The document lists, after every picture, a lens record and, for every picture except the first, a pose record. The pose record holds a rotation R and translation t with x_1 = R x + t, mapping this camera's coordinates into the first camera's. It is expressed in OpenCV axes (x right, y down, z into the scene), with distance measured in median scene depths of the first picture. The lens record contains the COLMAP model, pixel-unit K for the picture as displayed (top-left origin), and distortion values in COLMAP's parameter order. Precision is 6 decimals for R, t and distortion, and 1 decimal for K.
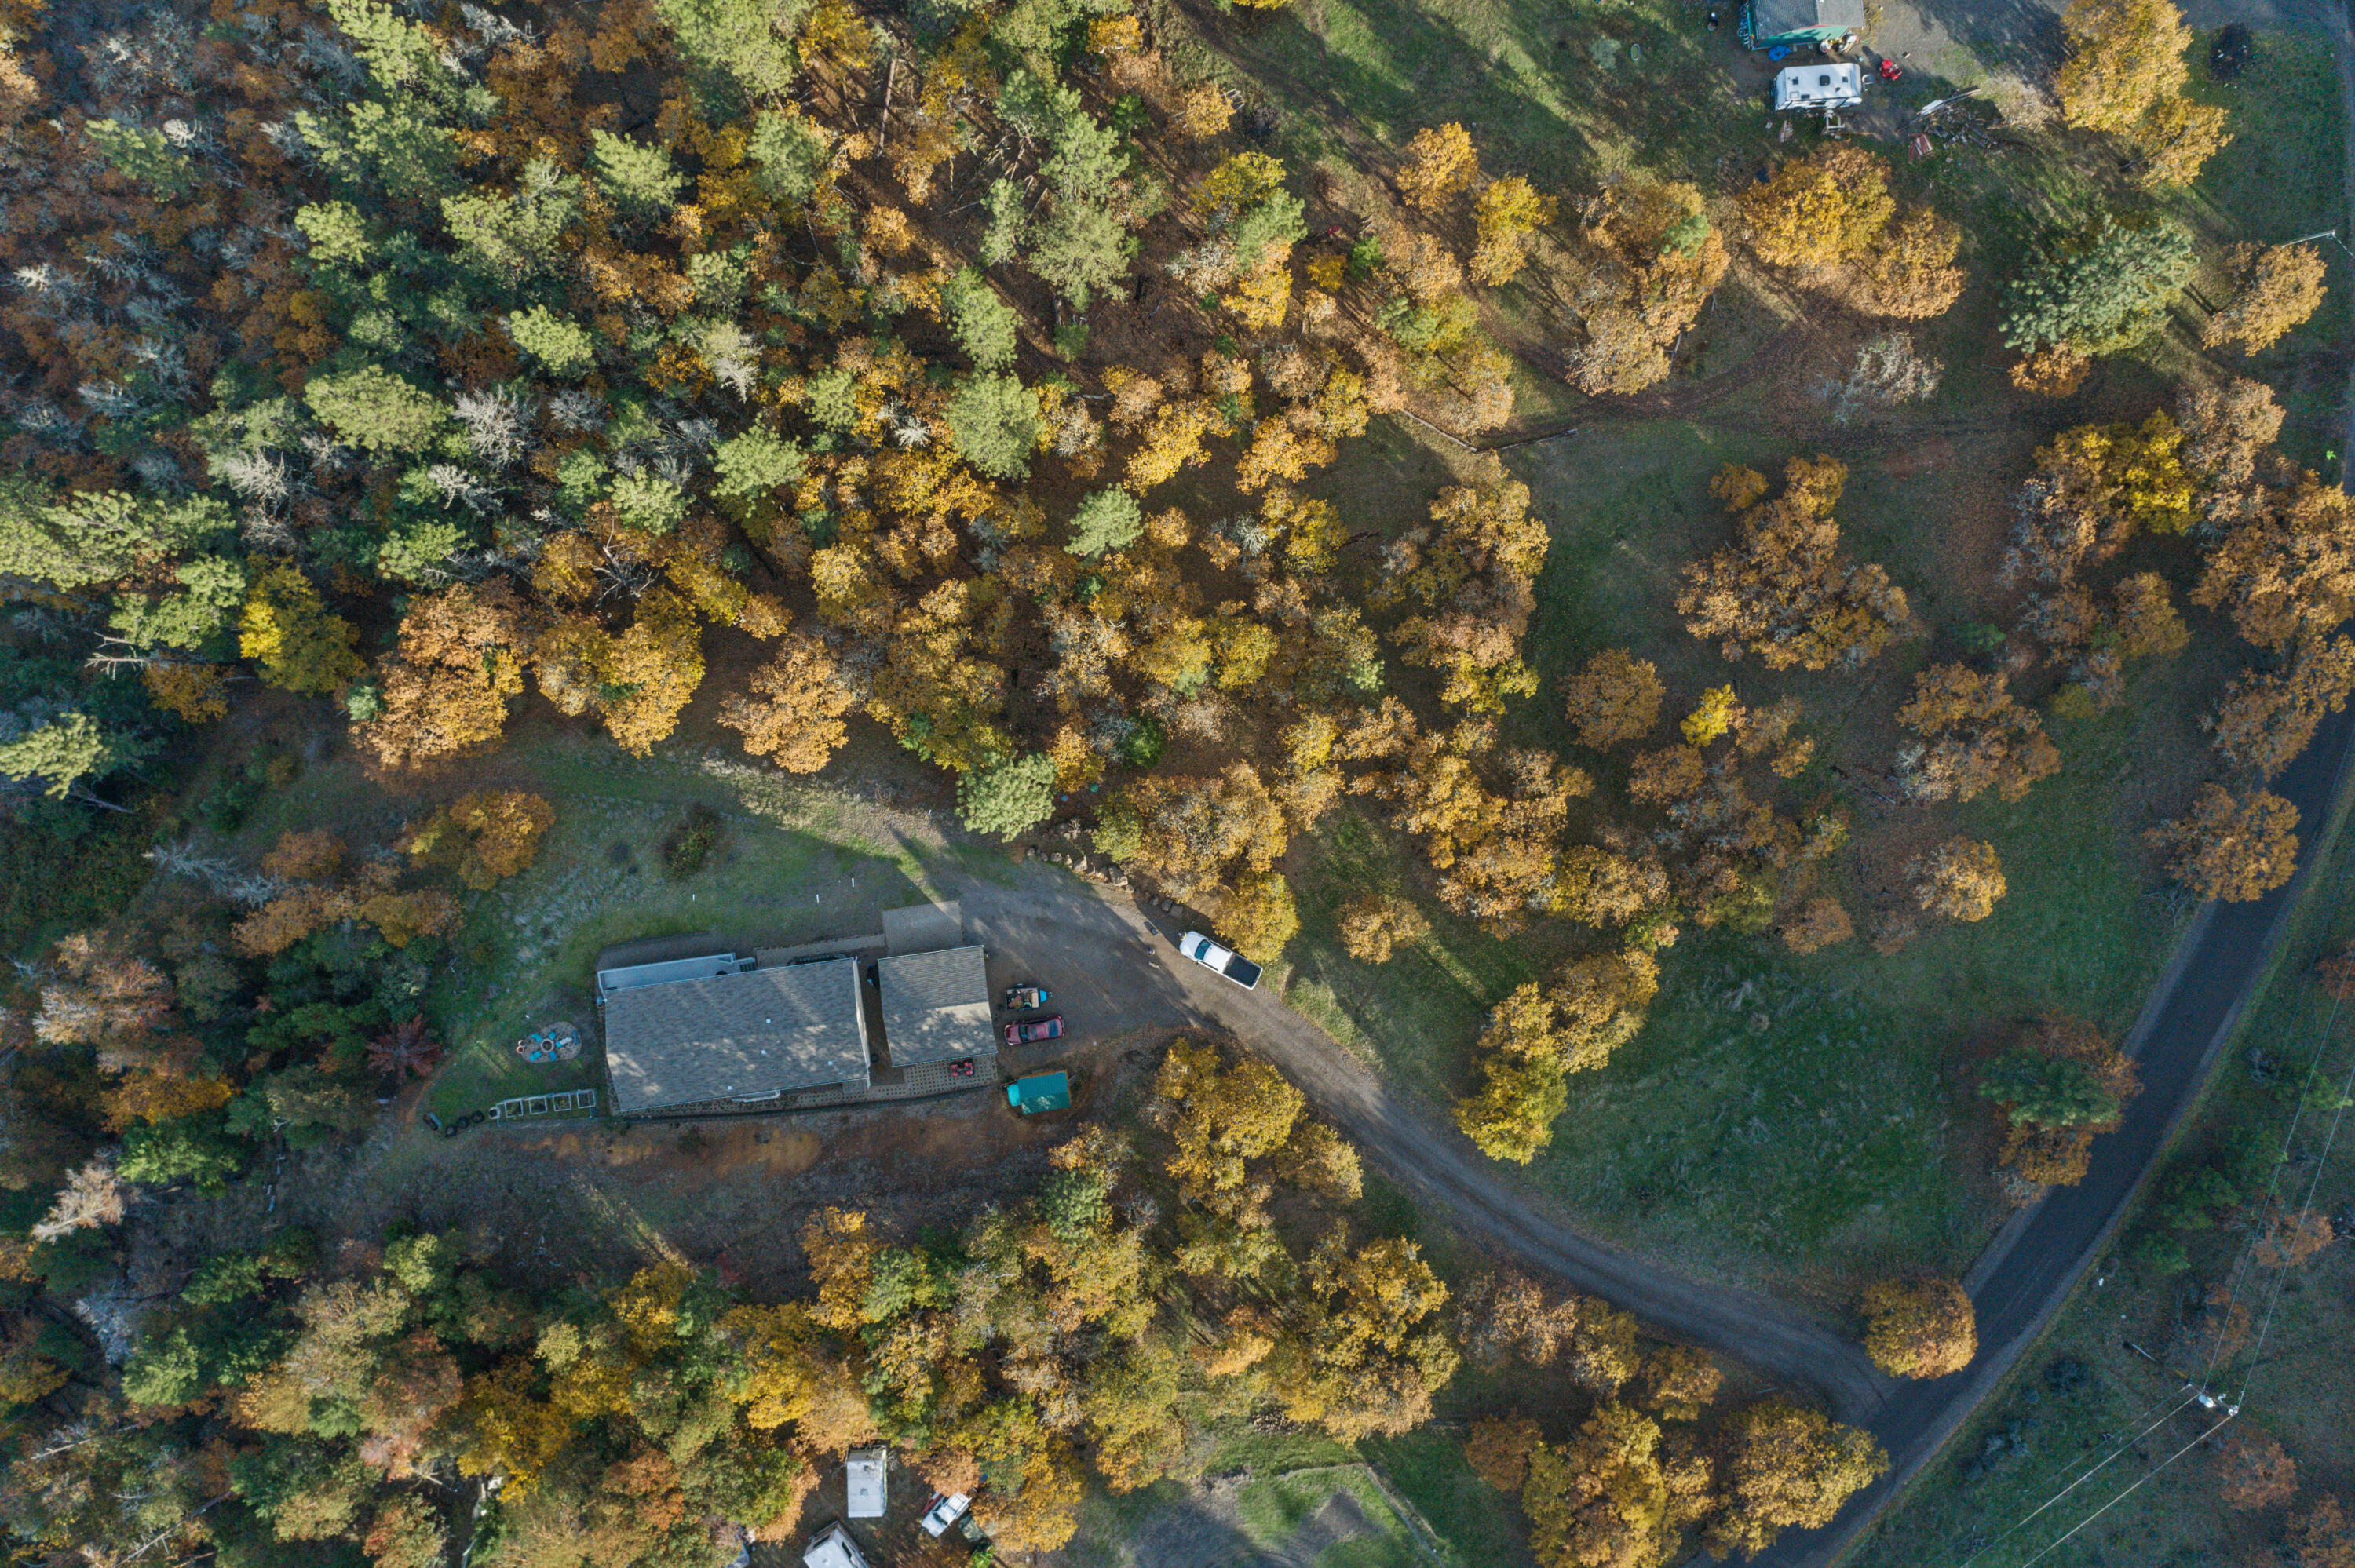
lens RADIAL K [[1602.1, 0, 1184.3], [0, 1602.1, 788.4], [0, 0, 1]] dist [-0.003062, 0.012166]
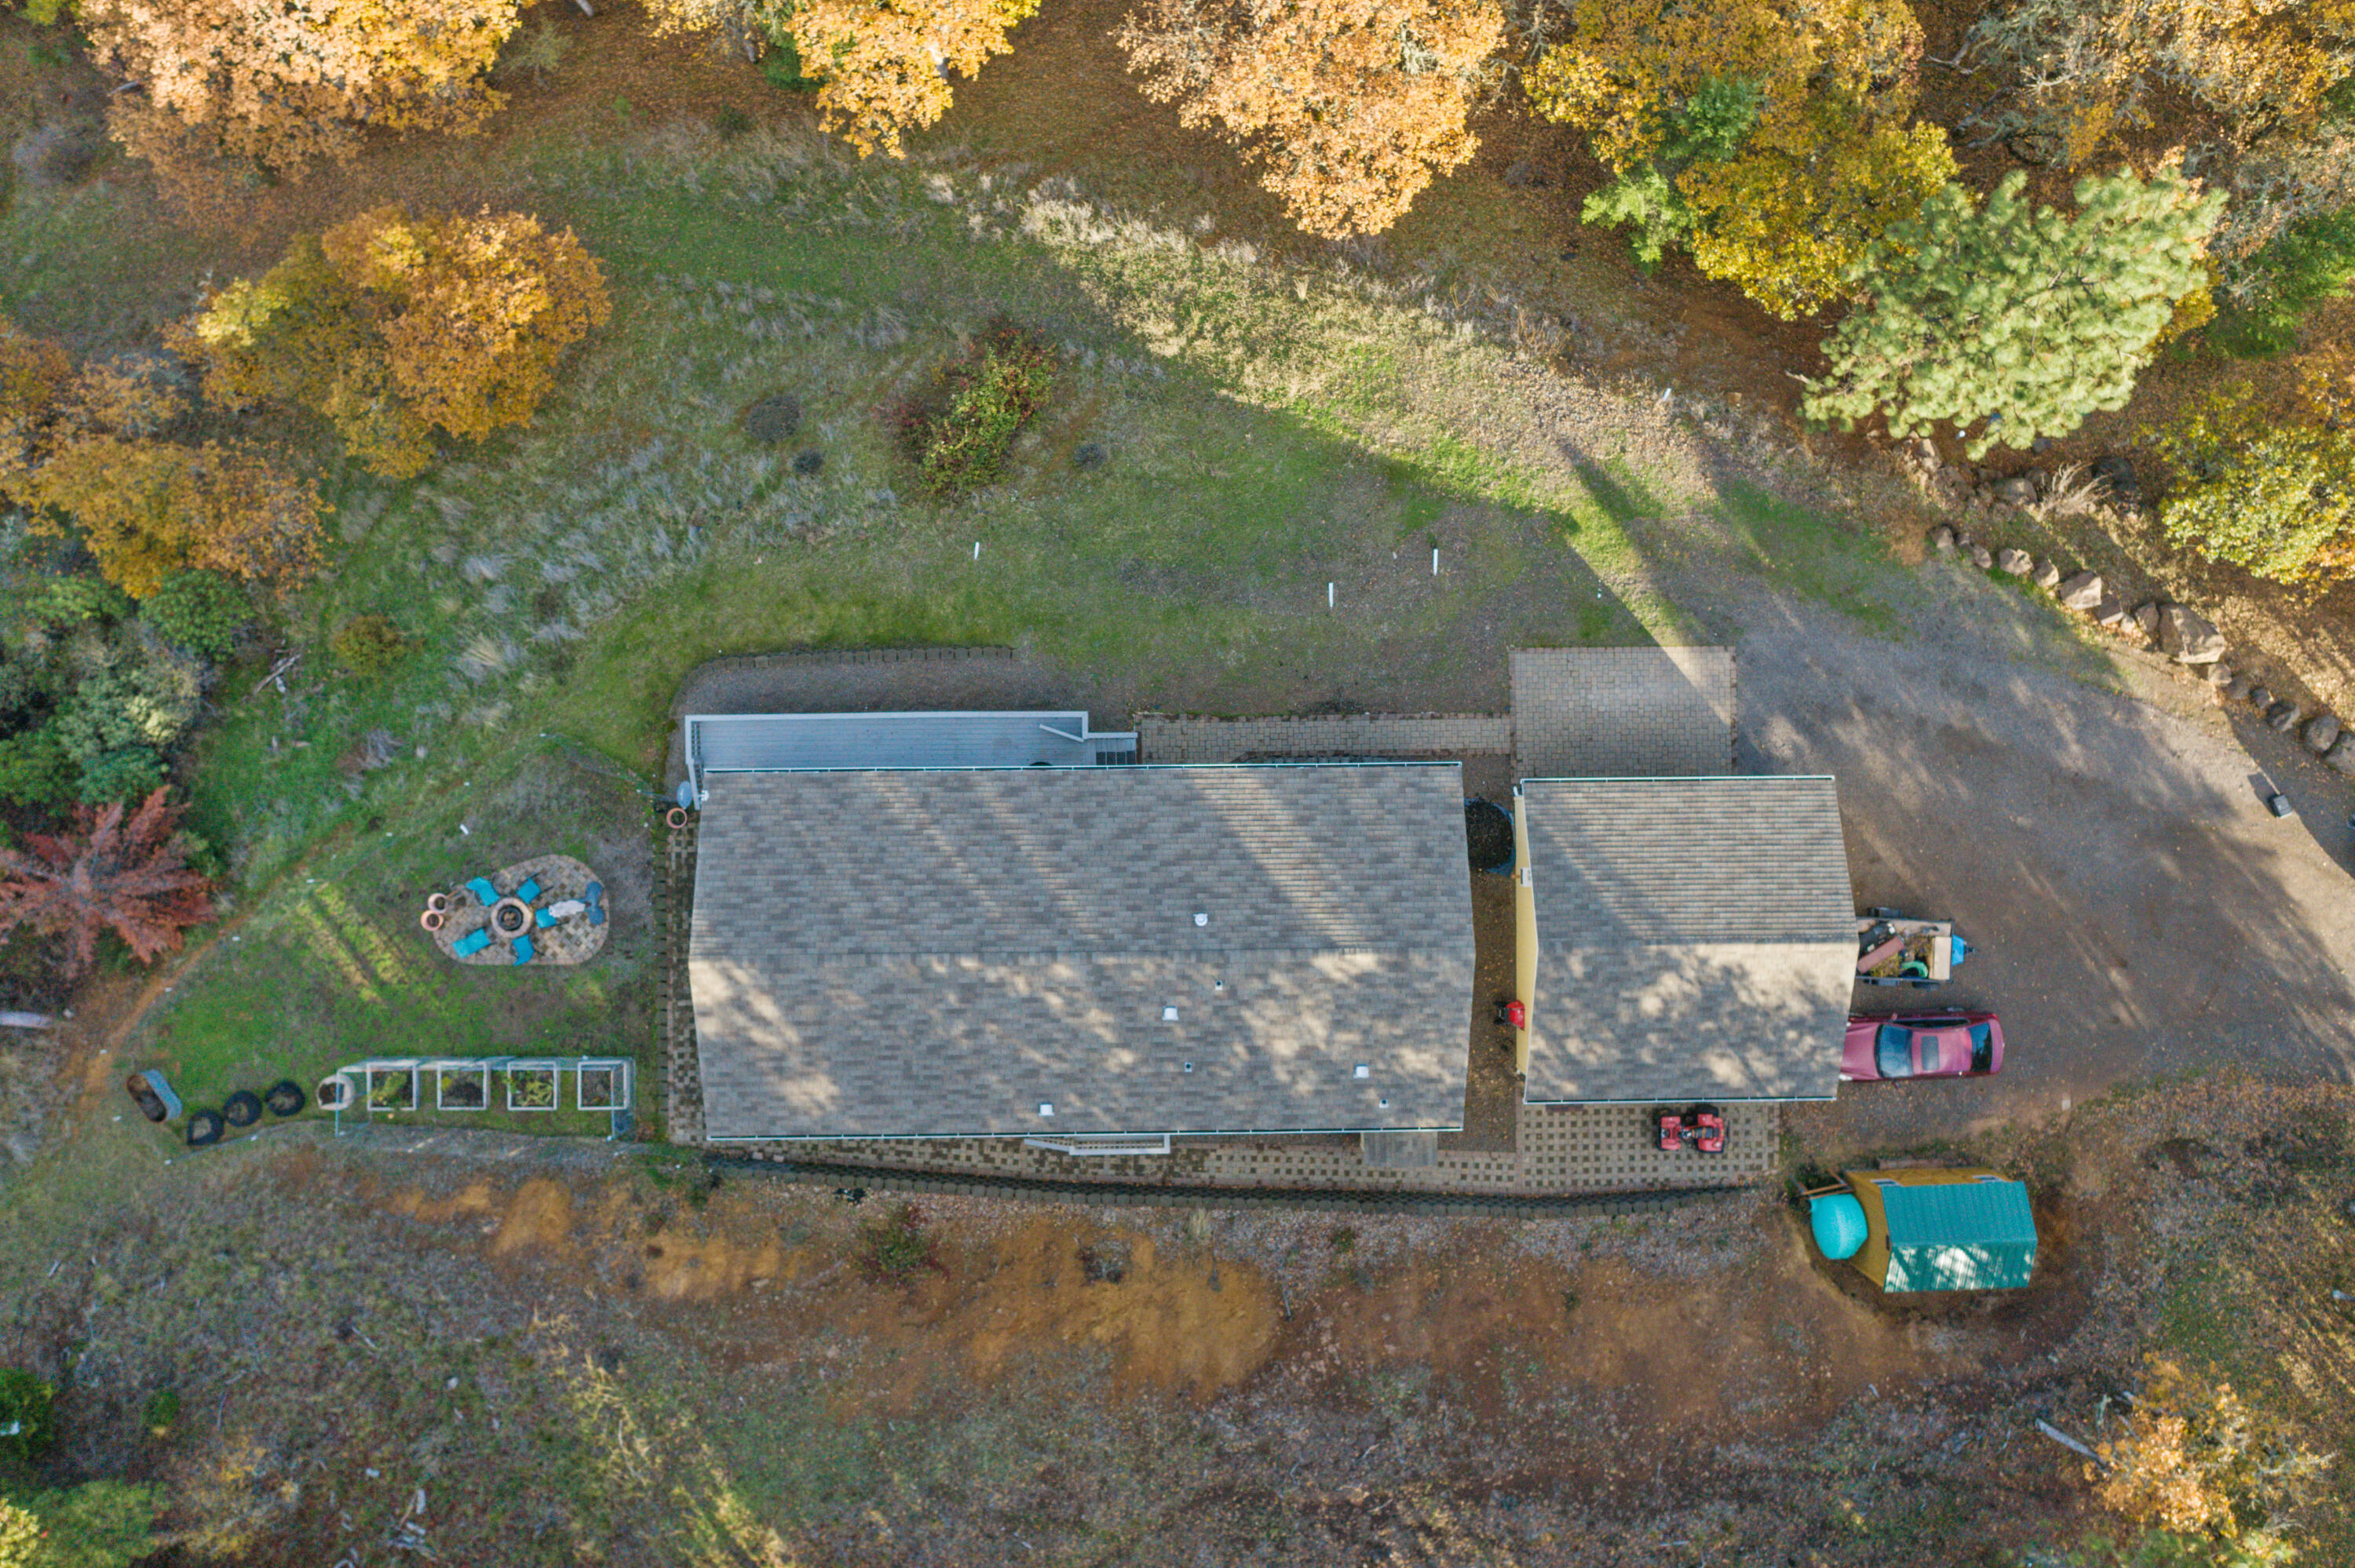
lens RADIAL K [[1602.1, 0, 1184.3], [0, 1602.1, 788.4], [0, 0, 1]] dist [-0.003062, 0.012166]
pose [[0.992516, 0.122081, -0.002769, -0.255018], [-0.122088, 0.992517, -0.002310, 0.115392], [0.002466, 0.002631, 0.999993, 0.652623]]
